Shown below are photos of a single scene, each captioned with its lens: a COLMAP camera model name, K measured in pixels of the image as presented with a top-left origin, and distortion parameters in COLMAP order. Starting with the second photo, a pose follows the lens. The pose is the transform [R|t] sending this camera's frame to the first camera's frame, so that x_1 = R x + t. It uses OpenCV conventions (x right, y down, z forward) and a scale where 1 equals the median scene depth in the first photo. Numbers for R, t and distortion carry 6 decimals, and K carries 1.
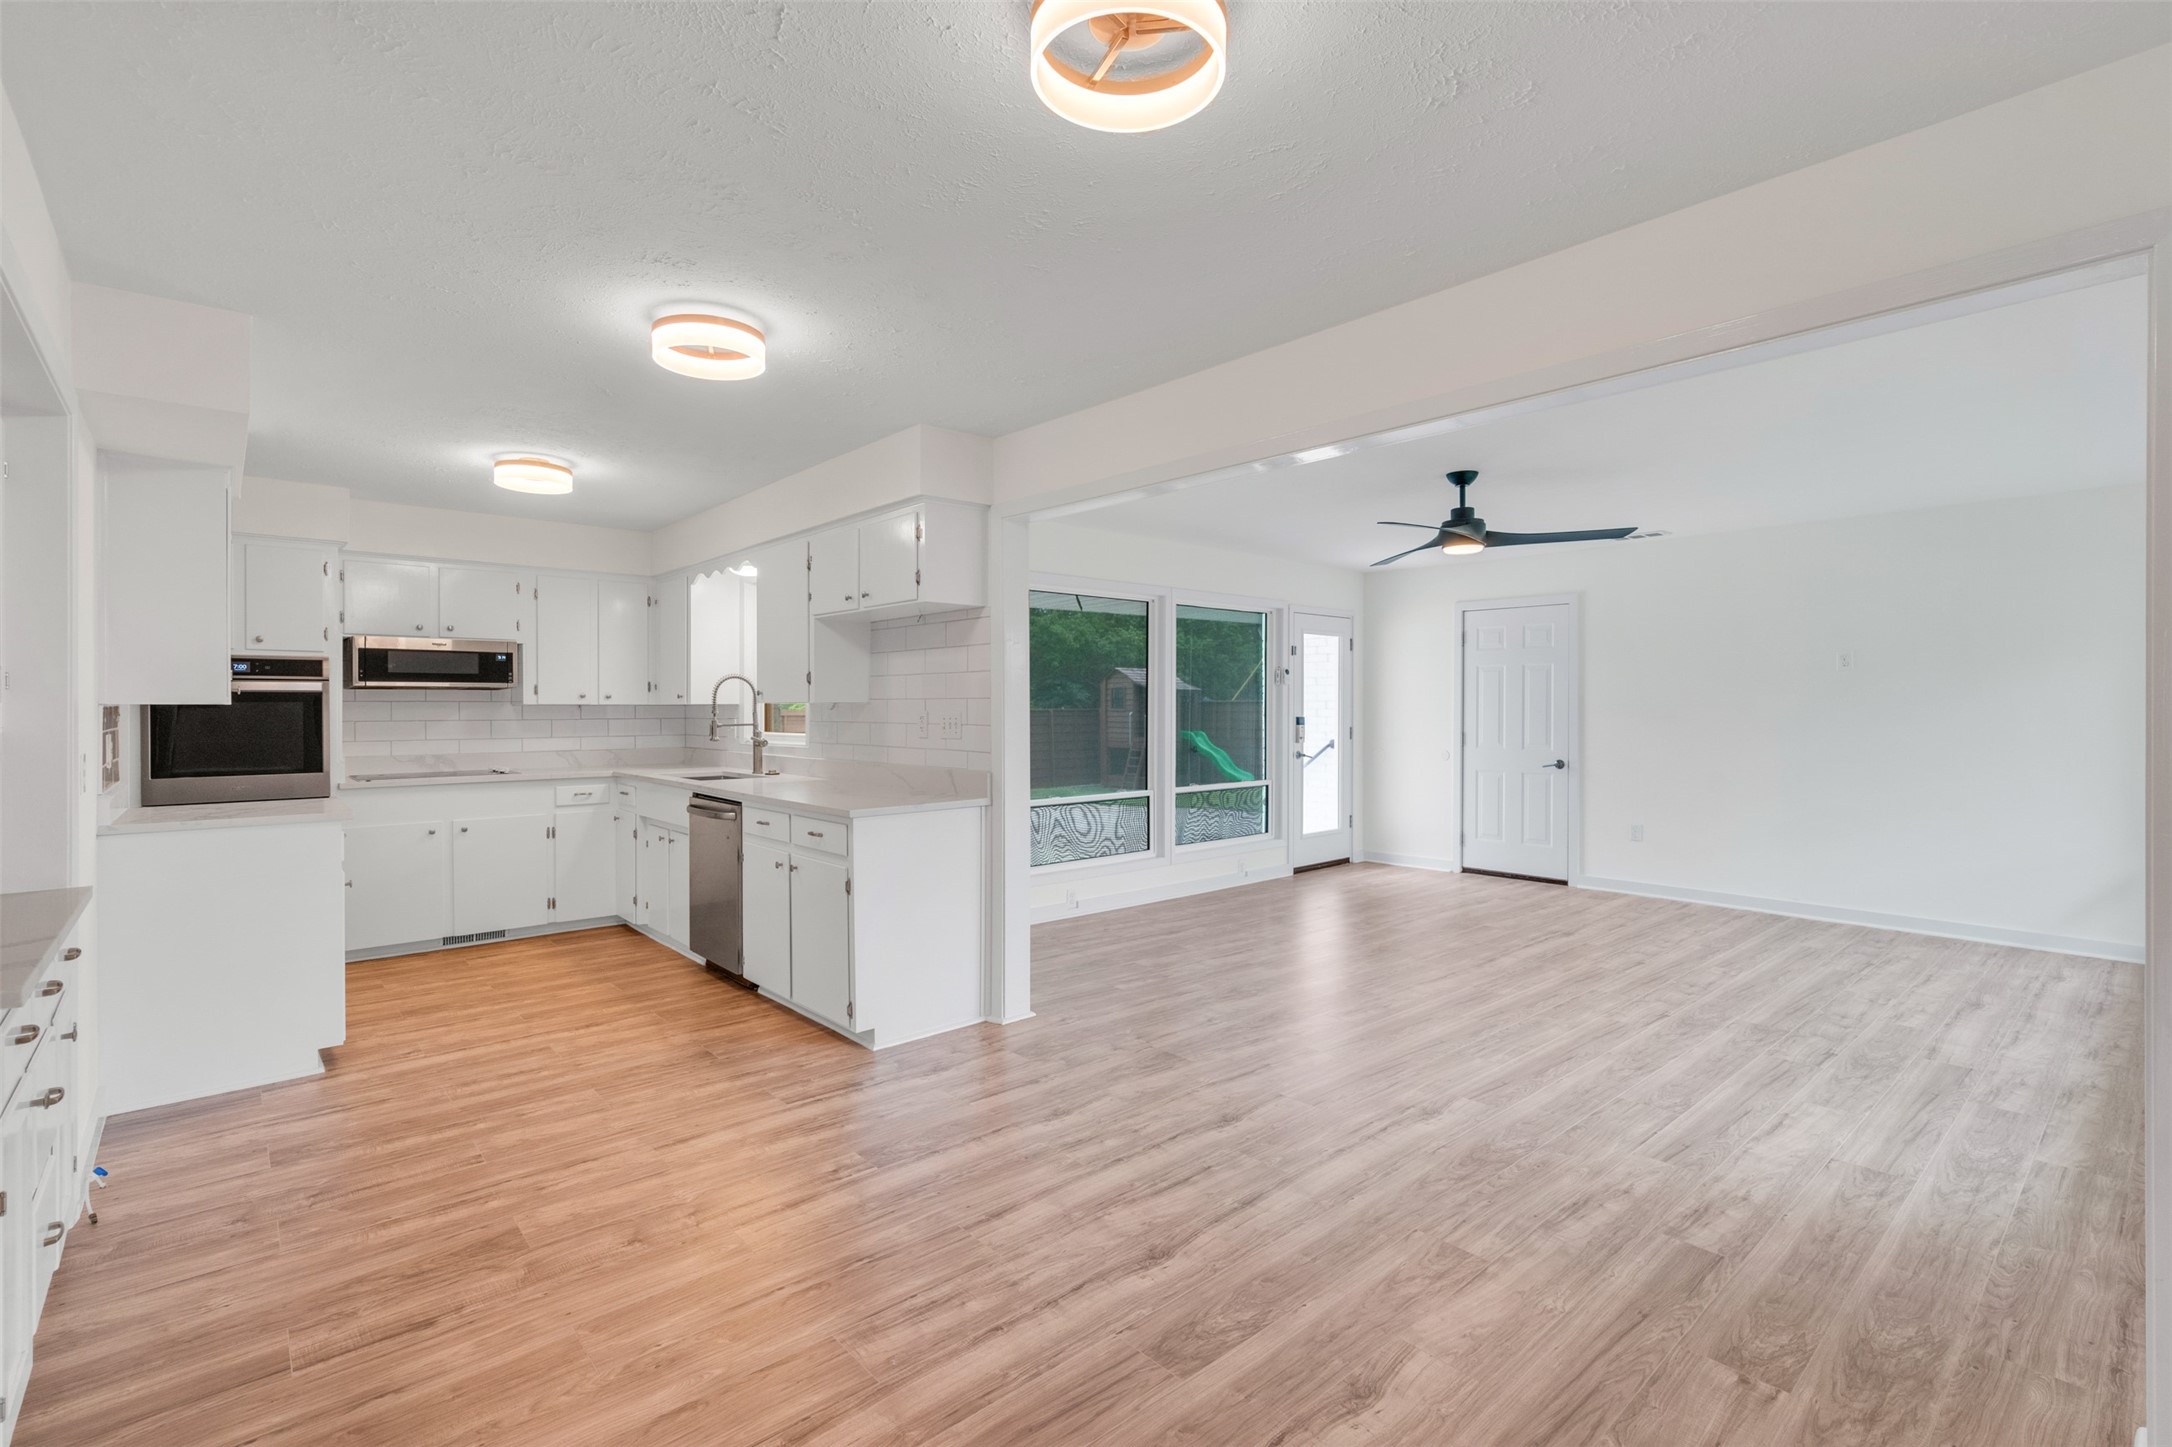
lens RADIAL K [[987.2, 0, 1081.5], [0, 987.2, 712.3], [0, 0, 1]] dist [-0.003167, -0.000029]
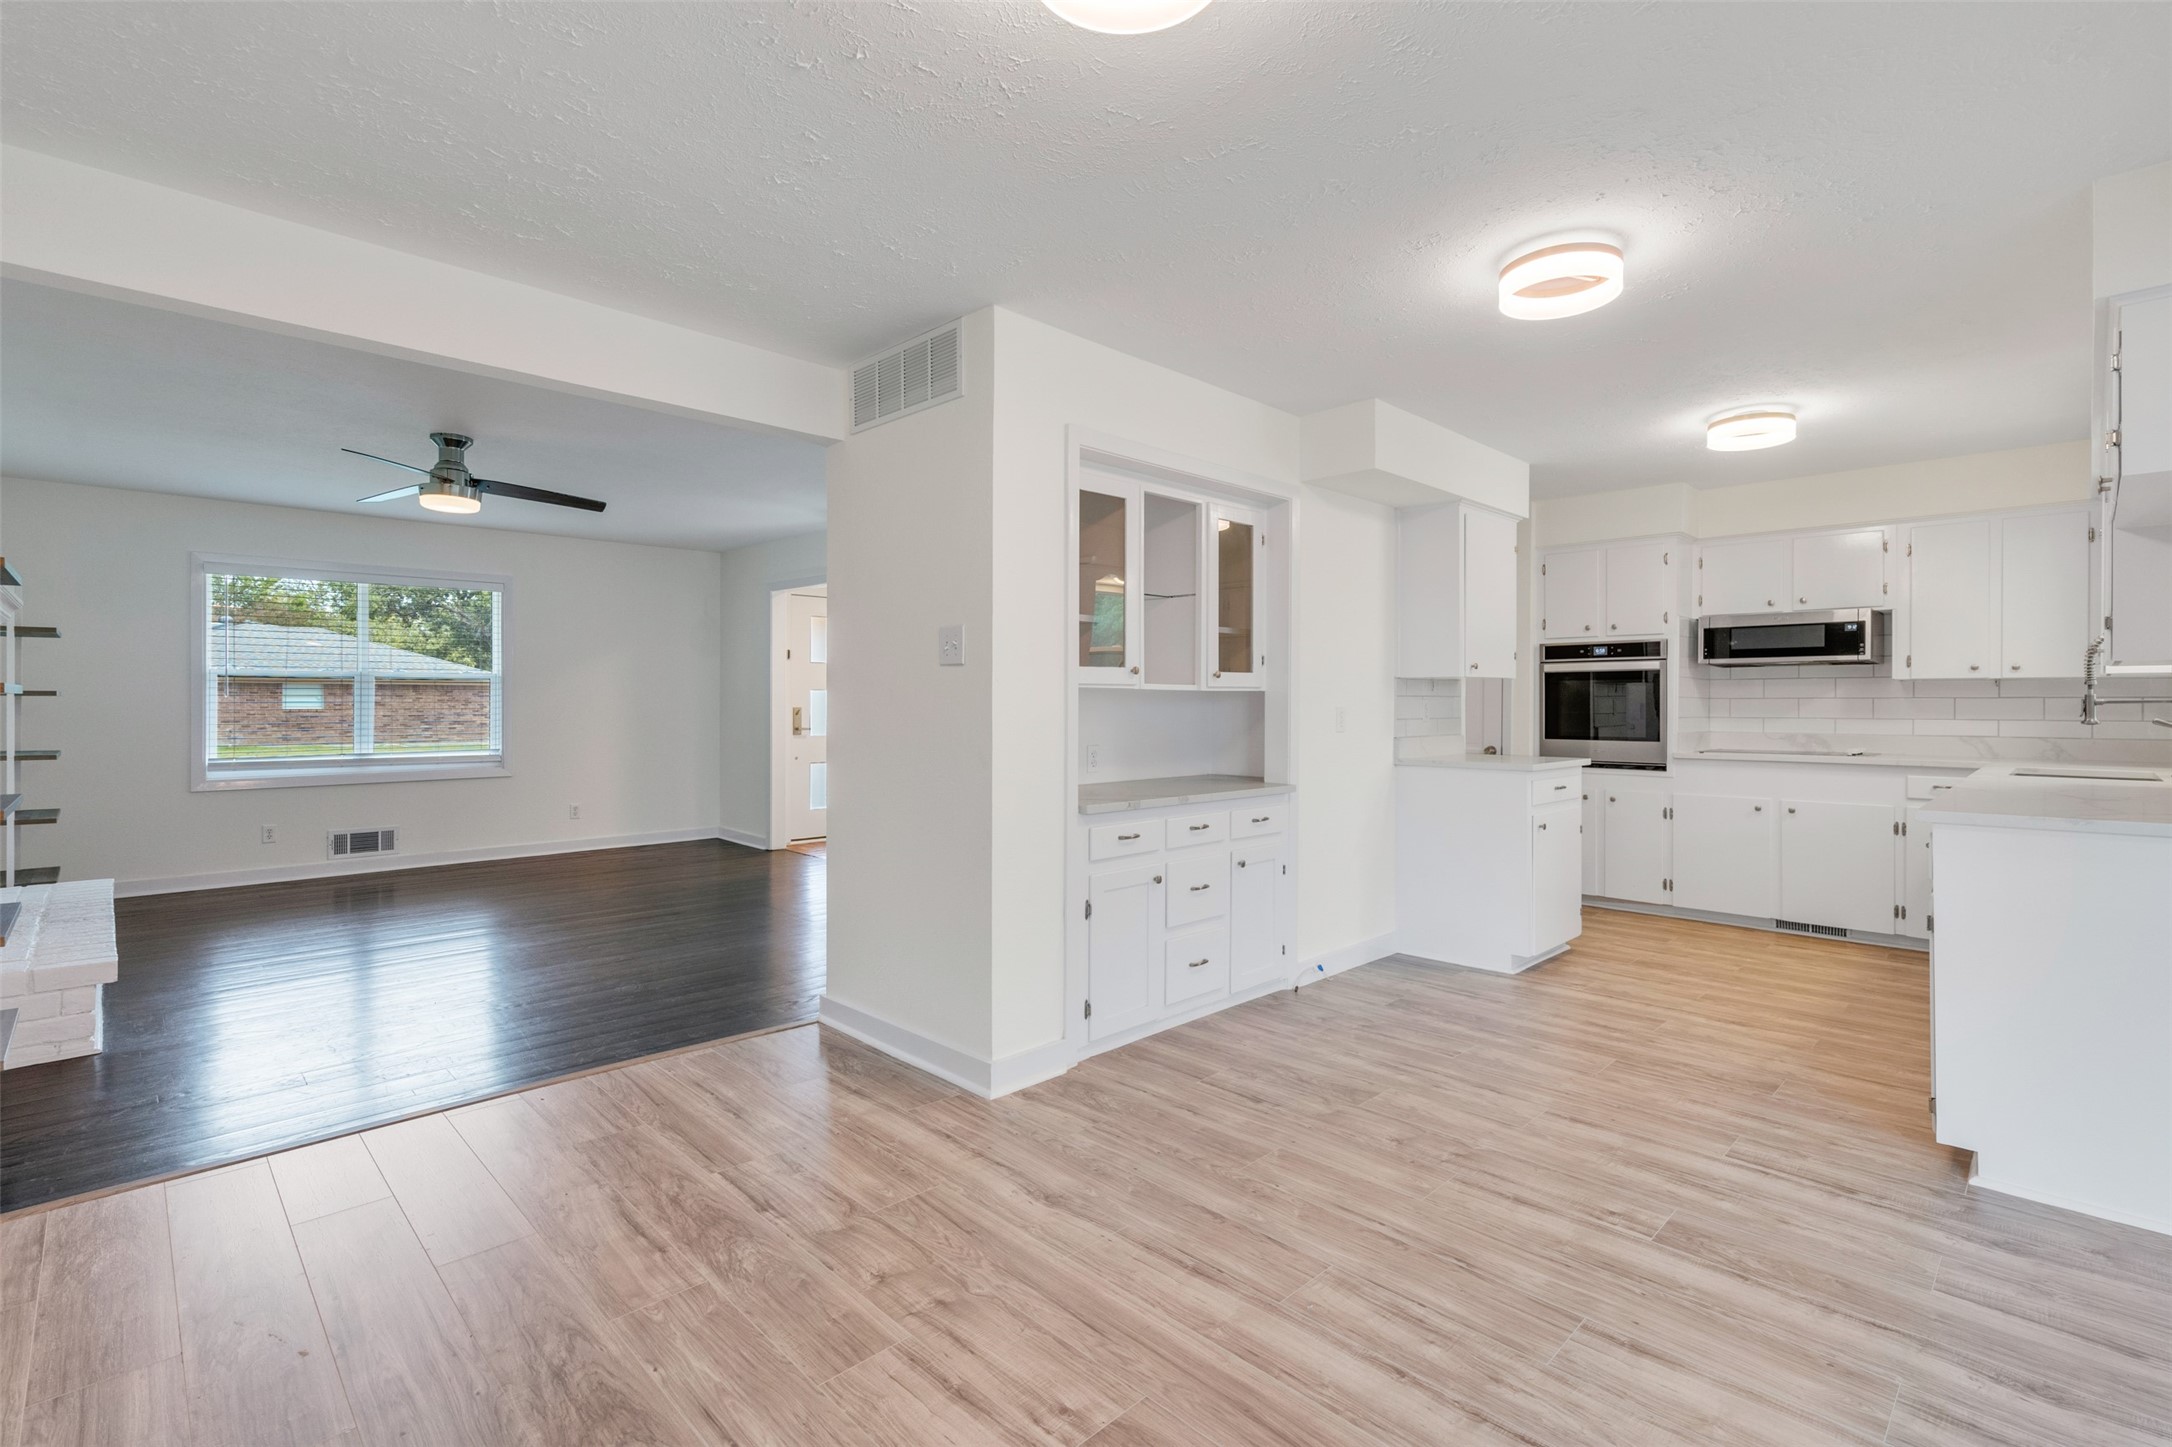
lens RADIAL K [[987.6, 0, 1082.6], [0, 987.6, 704.2], [0, 0, 1]] dist [-0.001161, 0.000090]
pose [[0.052225, 0.003202, -0.998630, 0.347060], [-0.008513, 0.999960, 0.002761, 0.022939], [0.998599, 0.008357, 0.052250, 0.314620]]
